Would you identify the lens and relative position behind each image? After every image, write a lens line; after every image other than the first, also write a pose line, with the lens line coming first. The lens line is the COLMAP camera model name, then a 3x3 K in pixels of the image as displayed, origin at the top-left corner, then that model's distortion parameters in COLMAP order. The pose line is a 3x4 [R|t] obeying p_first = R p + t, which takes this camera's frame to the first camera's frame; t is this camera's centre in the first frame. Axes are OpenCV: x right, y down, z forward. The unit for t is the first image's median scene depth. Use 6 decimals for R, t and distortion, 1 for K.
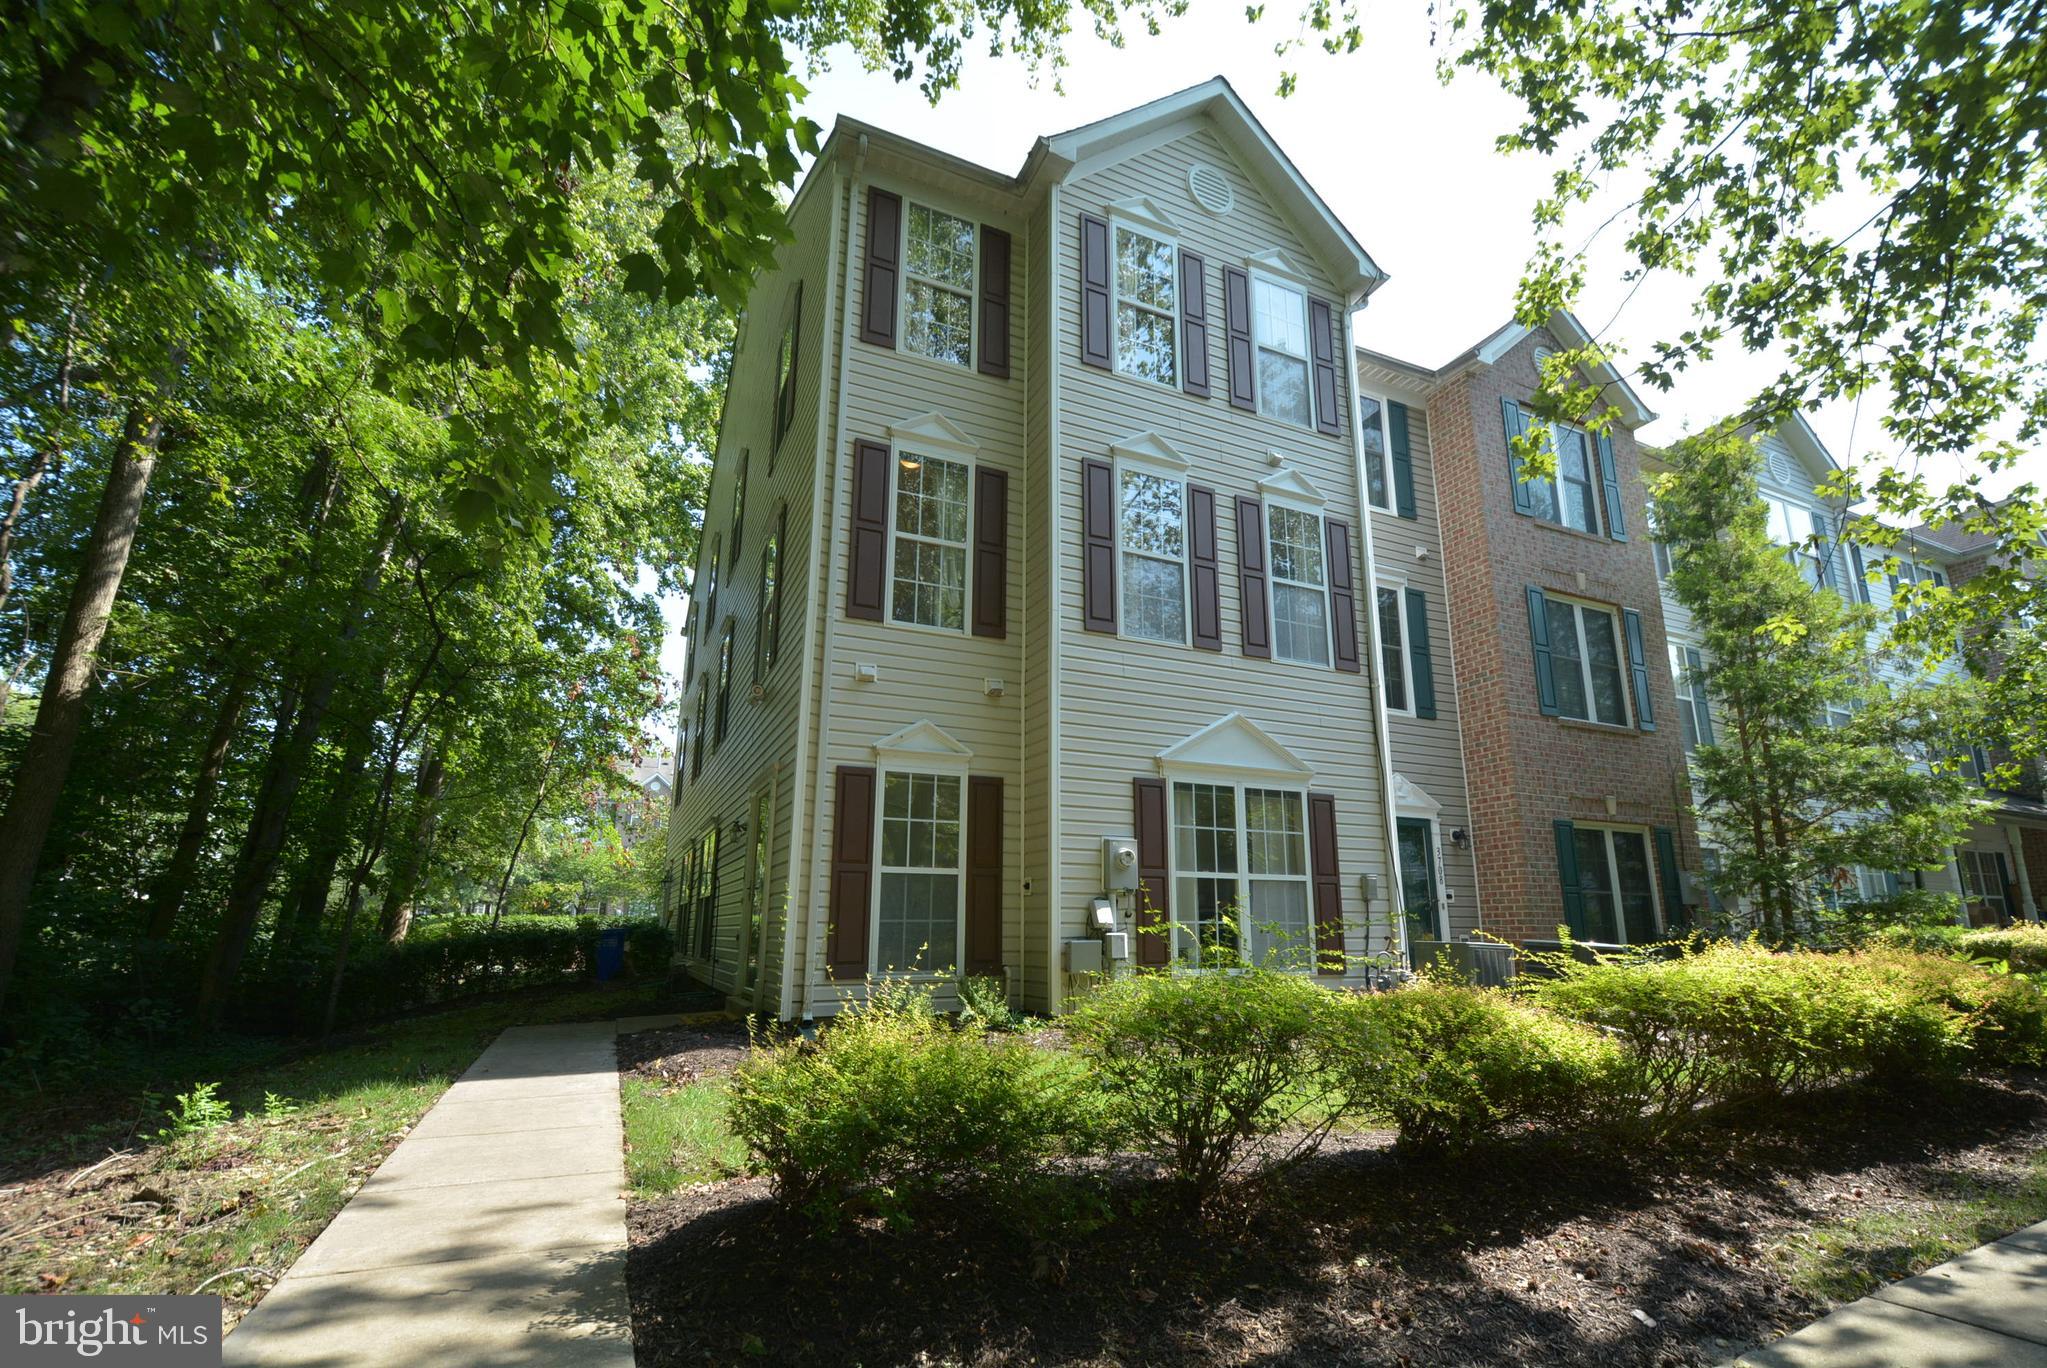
lens RADIAL K [[896.4, 0, 1021.2], [0, 896.4, 696.4], [0, 0, 1]] dist [0.008494, -0.017444]
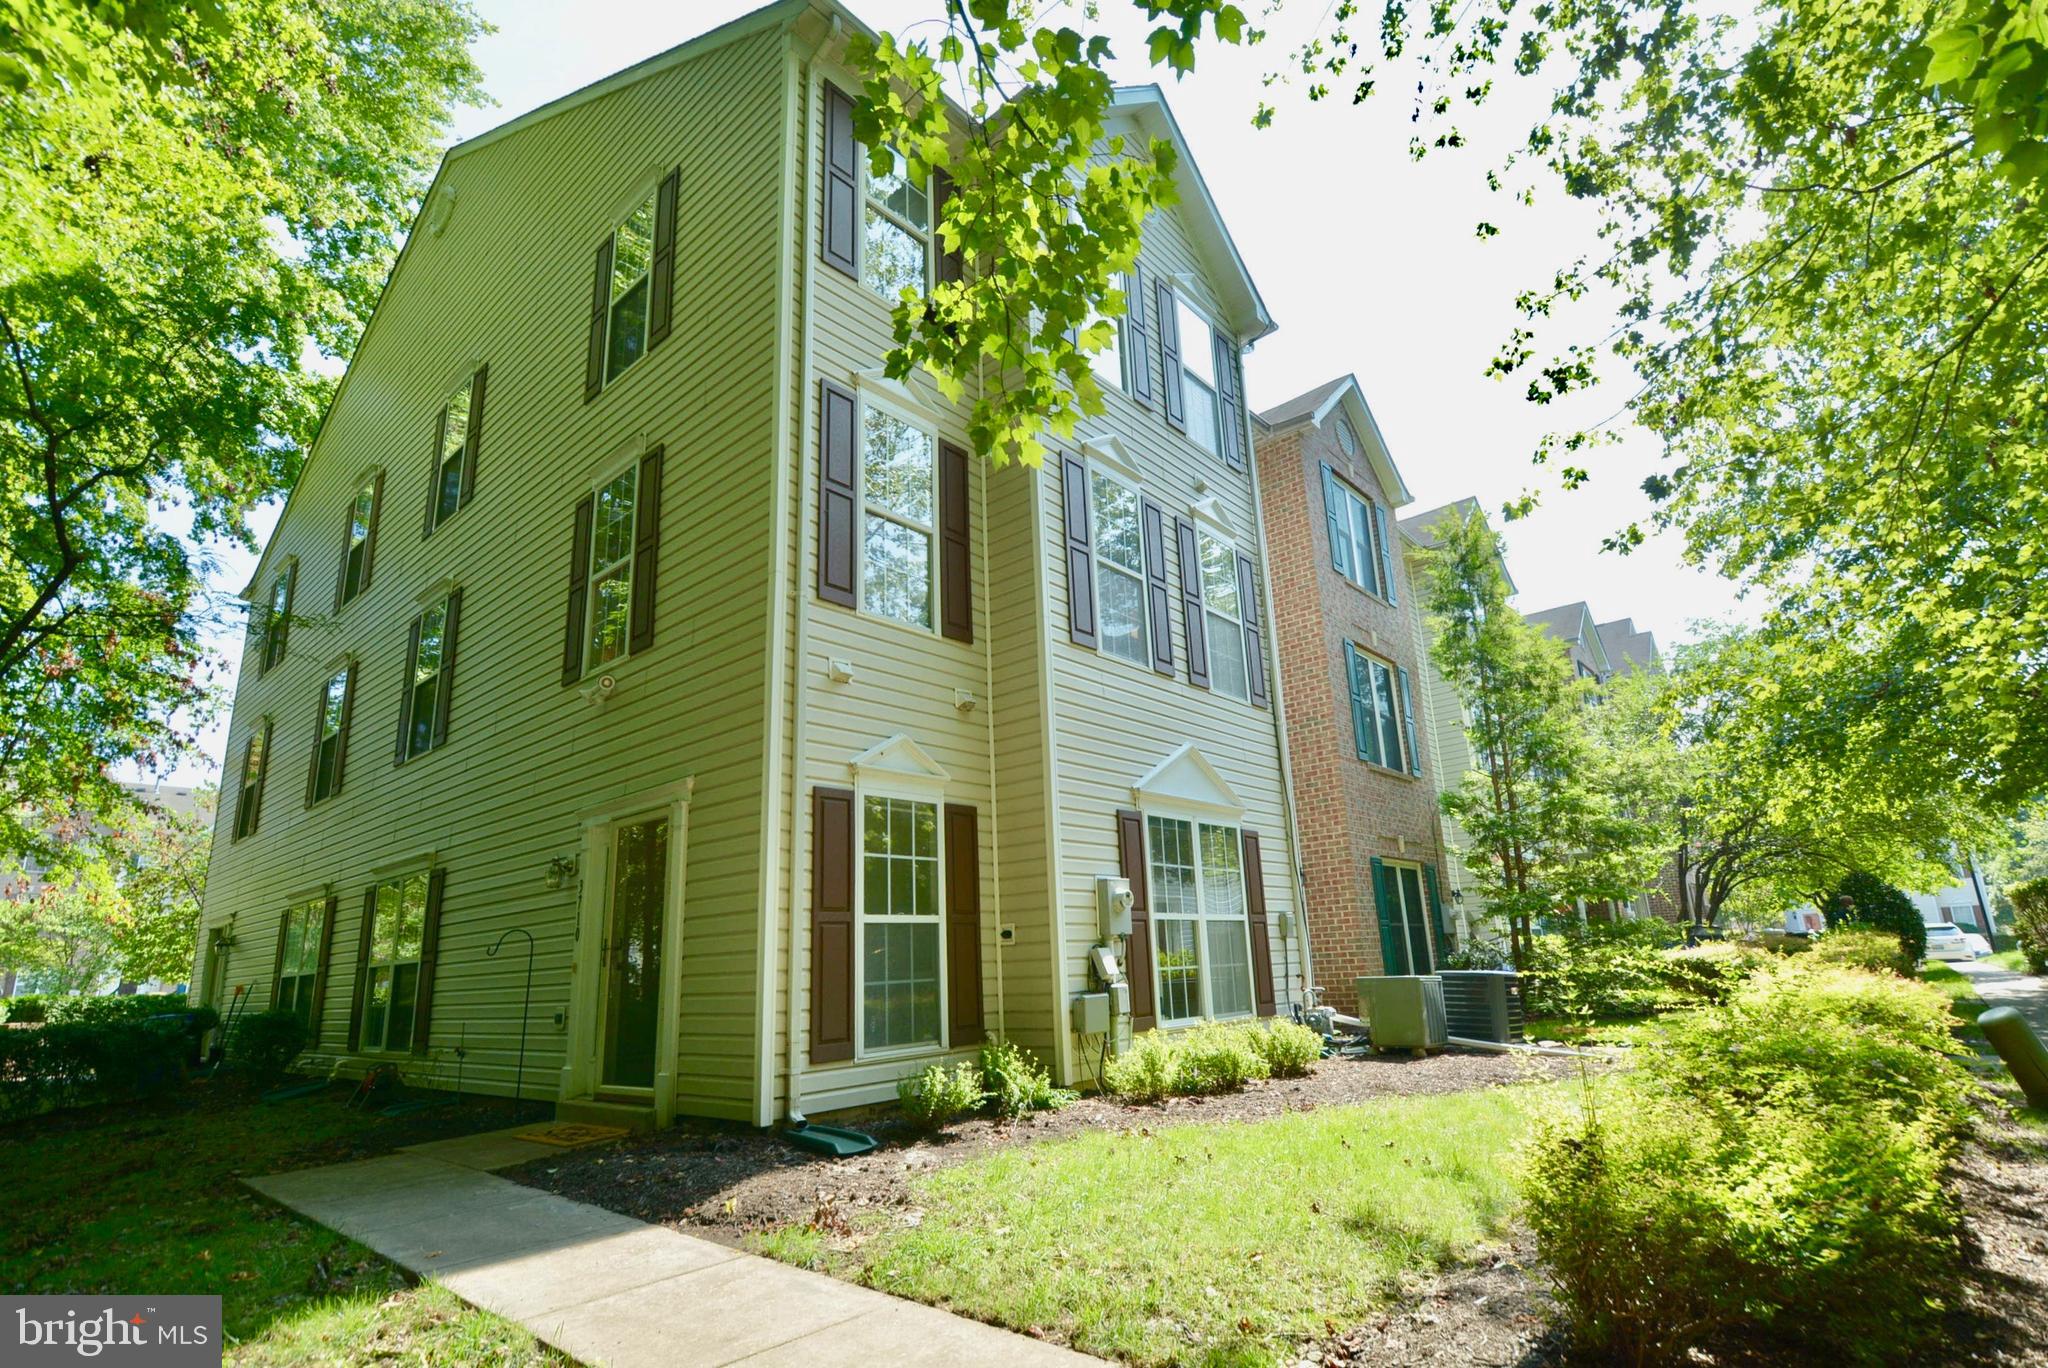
lens RADIAL K [[966.4, 0, 1019.8], [0, 966.4, 695.0], [0, 0, 1]] dist [-0.002485, -0.000200]
pose [[0.915482, 0.067670, 0.396628, -0.341986], [-0.055475, 0.997570, -0.042153, 0.020560], [-0.398516, 0.016588, 0.917011, 0.137025]]
